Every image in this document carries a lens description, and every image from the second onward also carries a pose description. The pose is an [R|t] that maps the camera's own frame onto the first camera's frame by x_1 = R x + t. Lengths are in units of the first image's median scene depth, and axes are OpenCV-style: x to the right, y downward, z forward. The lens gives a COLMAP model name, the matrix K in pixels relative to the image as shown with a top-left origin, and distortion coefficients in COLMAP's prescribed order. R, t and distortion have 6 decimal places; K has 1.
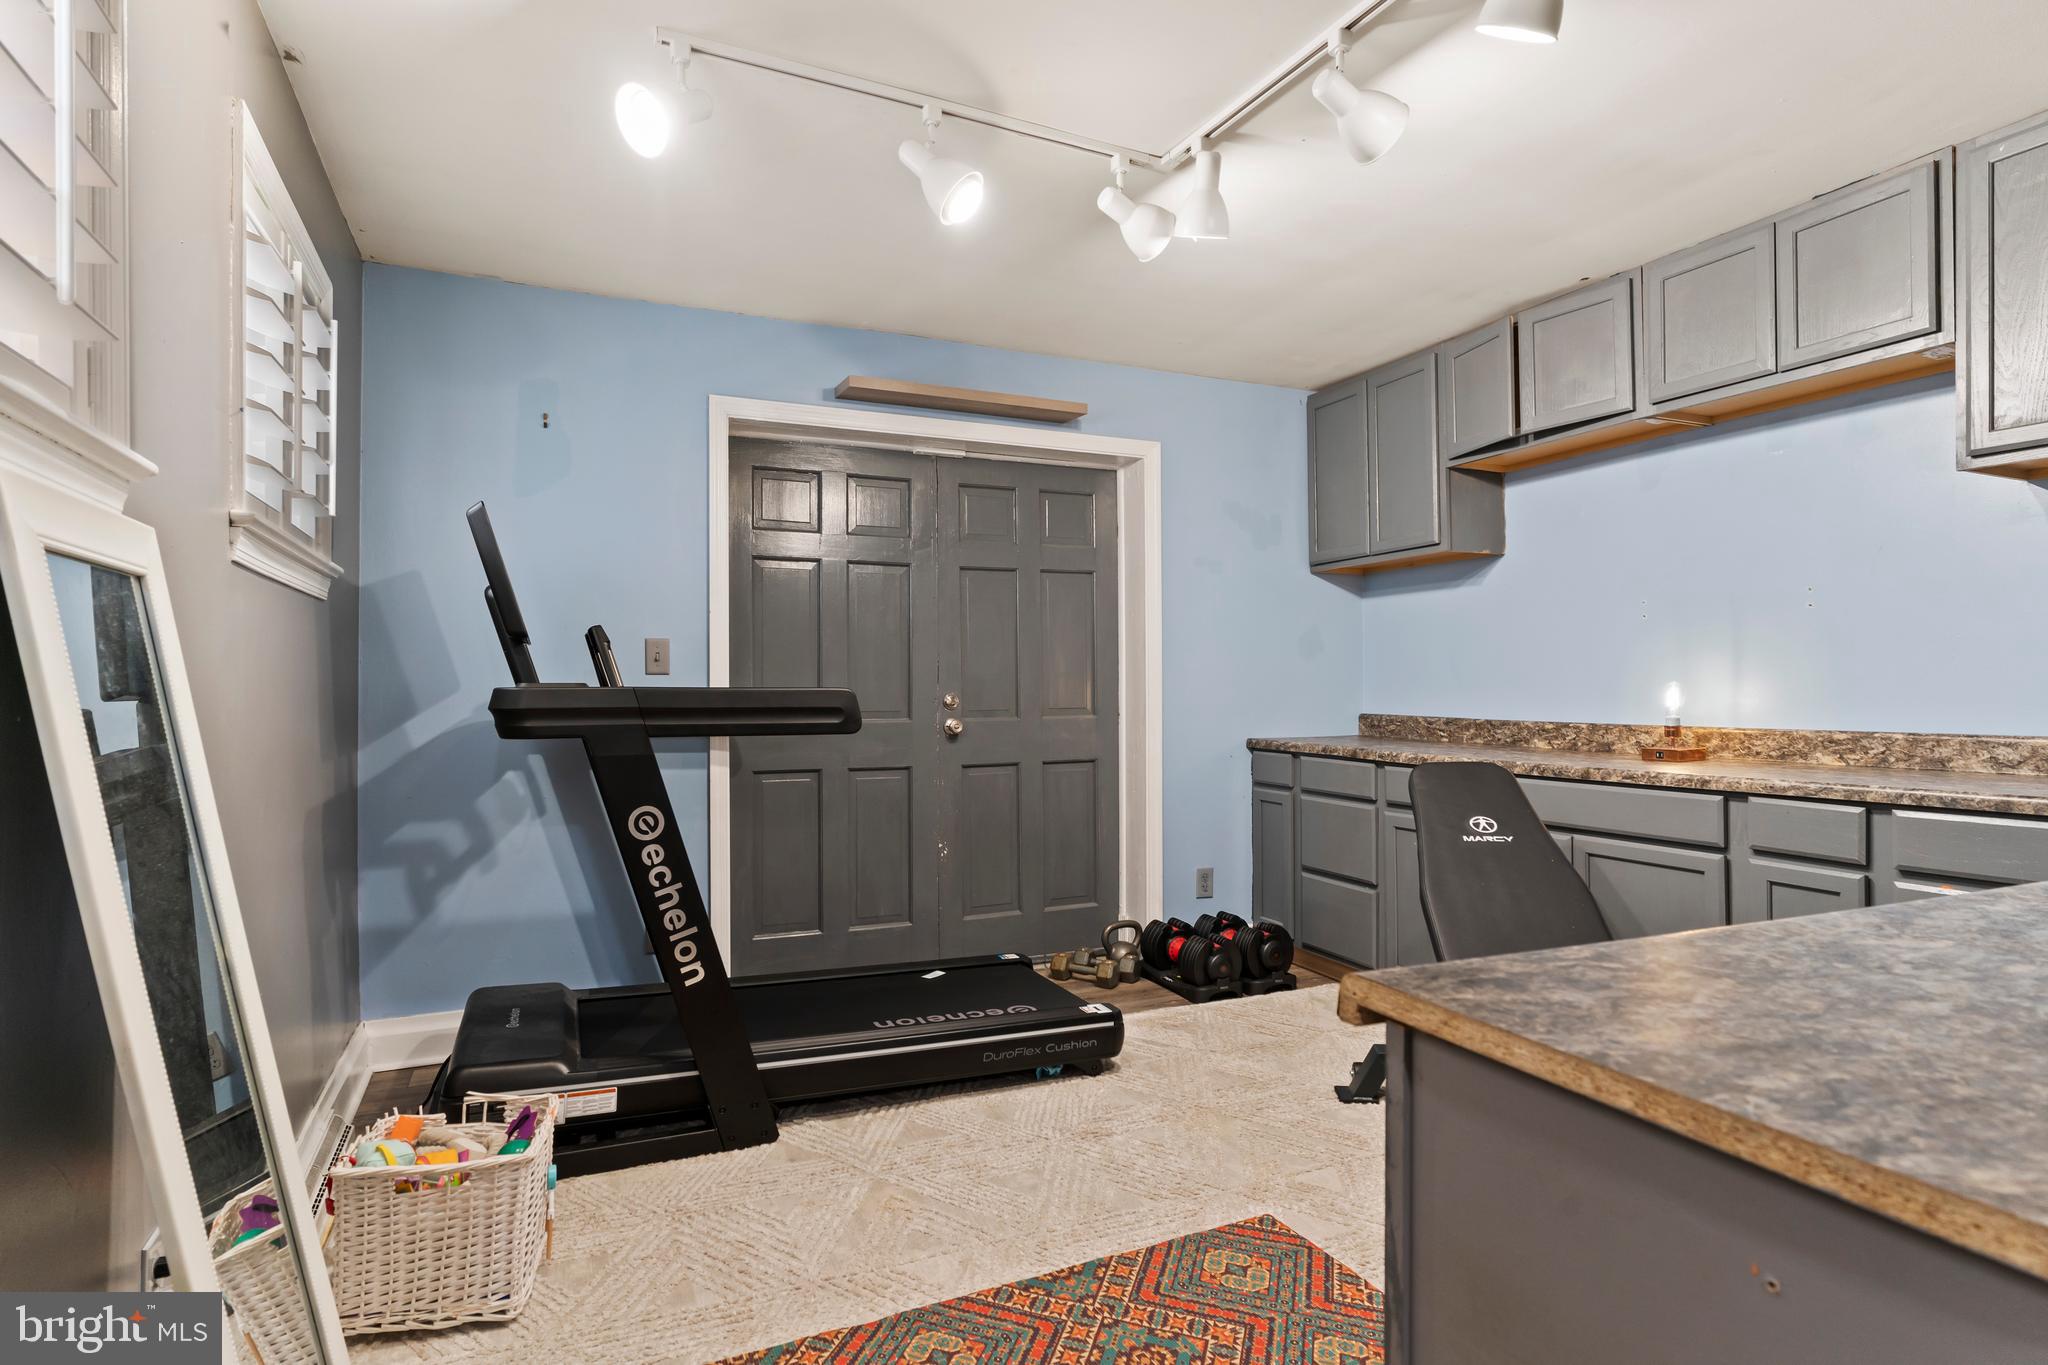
lens RADIAL K [[1062.2, 0, 1028.2], [0, 1062.2, 687.6], [0, 0, 1]] dist [0.003056, 0.001010]
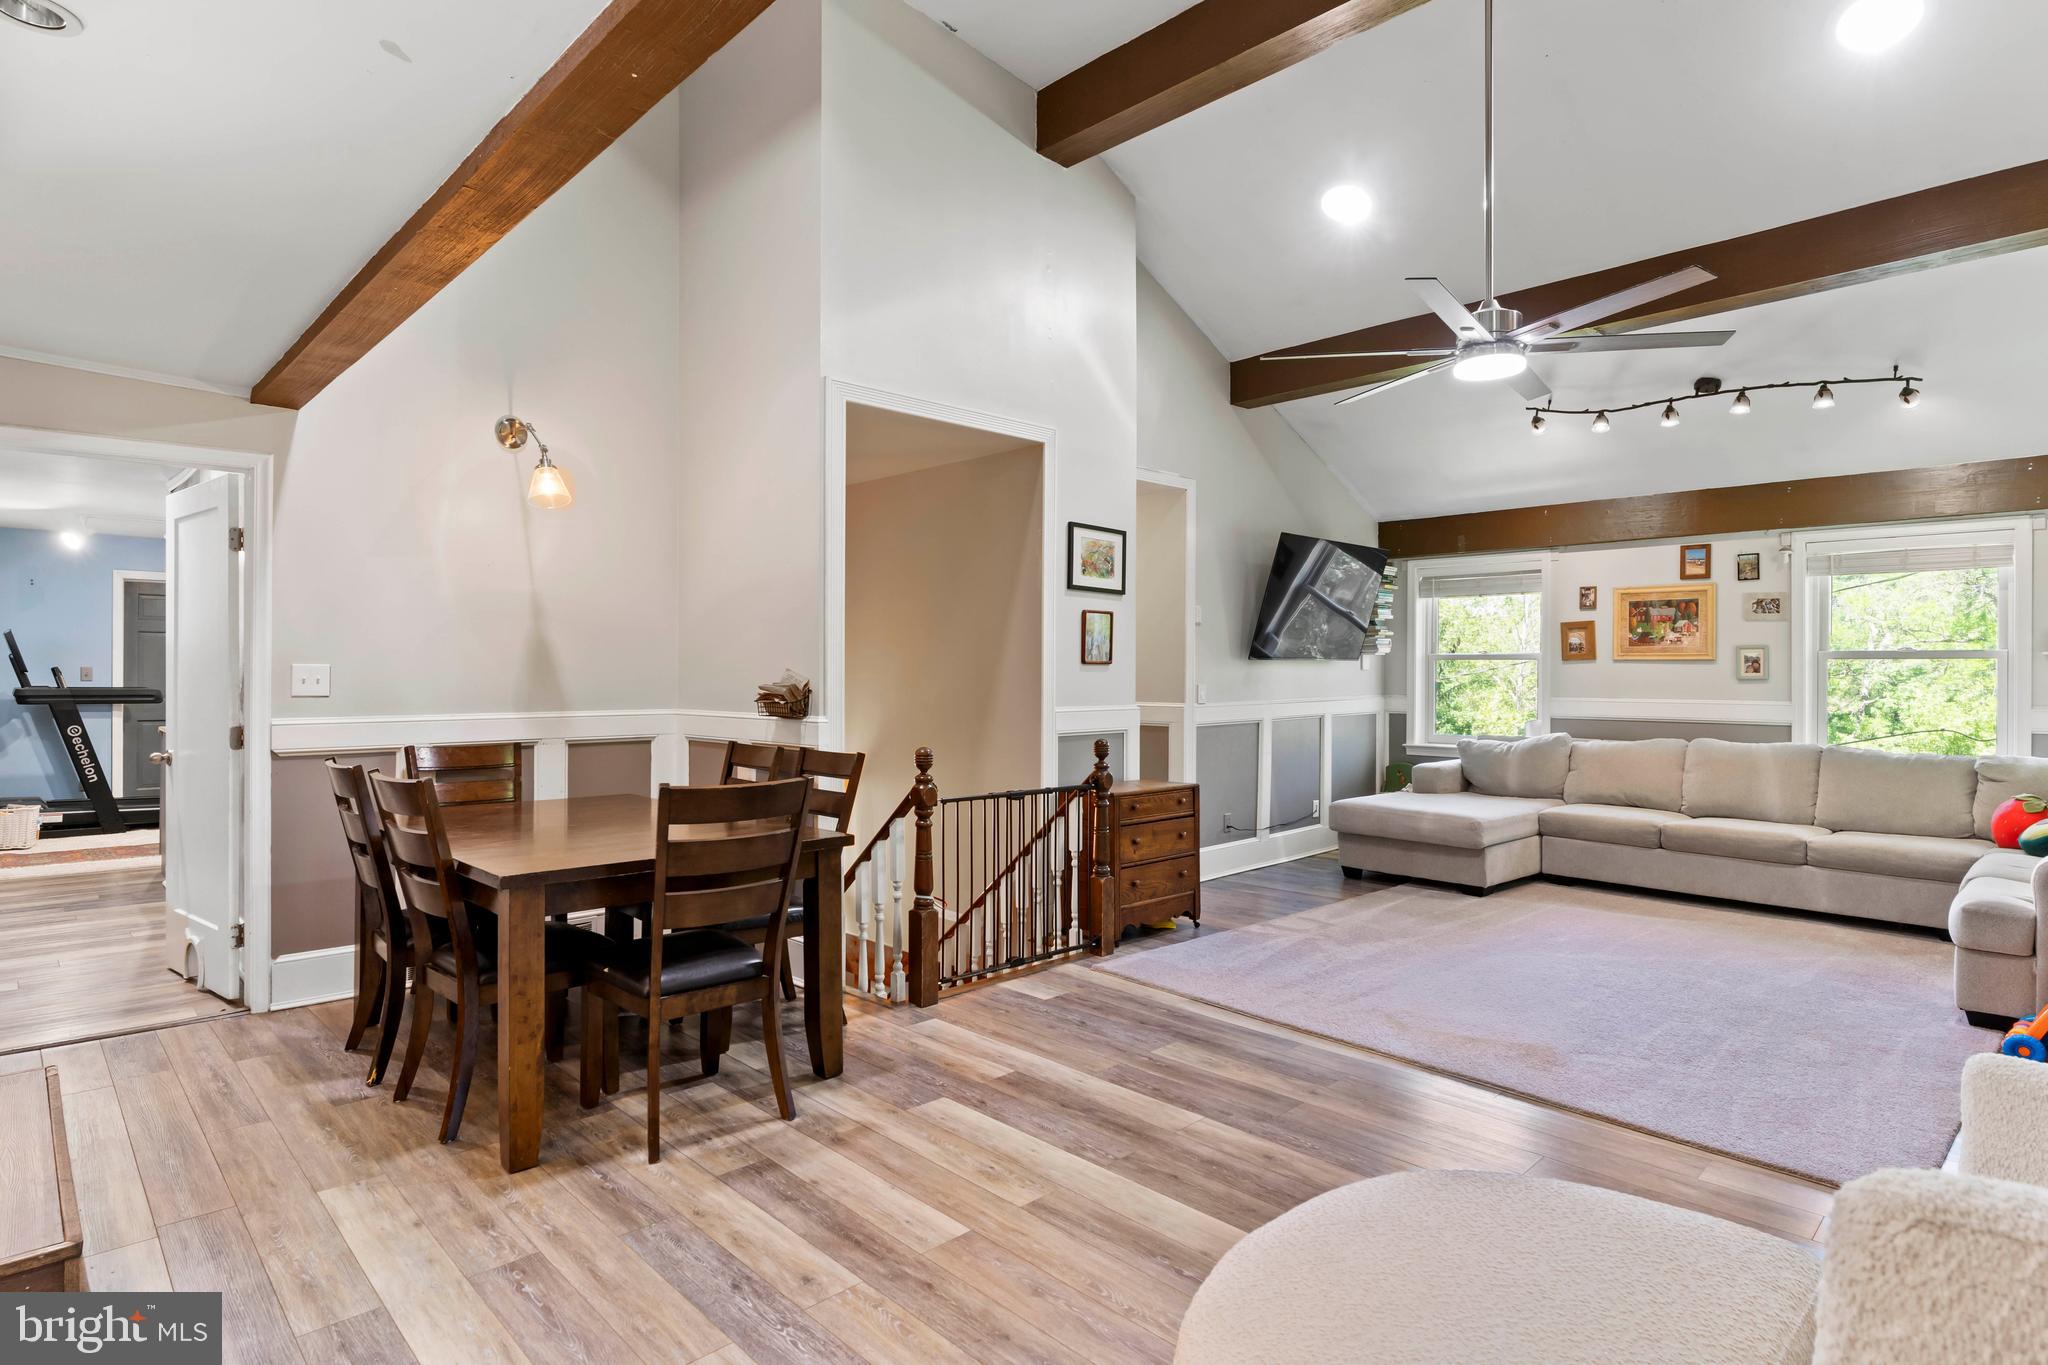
lens RADIAL K [[1062.2, 0, 1013.9], [0, 1062.2, 680.2], [0, 0, 1]] dist [0.003056, 0.001010]
pose [[0.942841, 0.007850, 0.333150, 1.101240], [-0.011073, 0.999908, 0.007779, -0.072127], [-0.333059, -0.011024, 0.942842, -2.638526]]
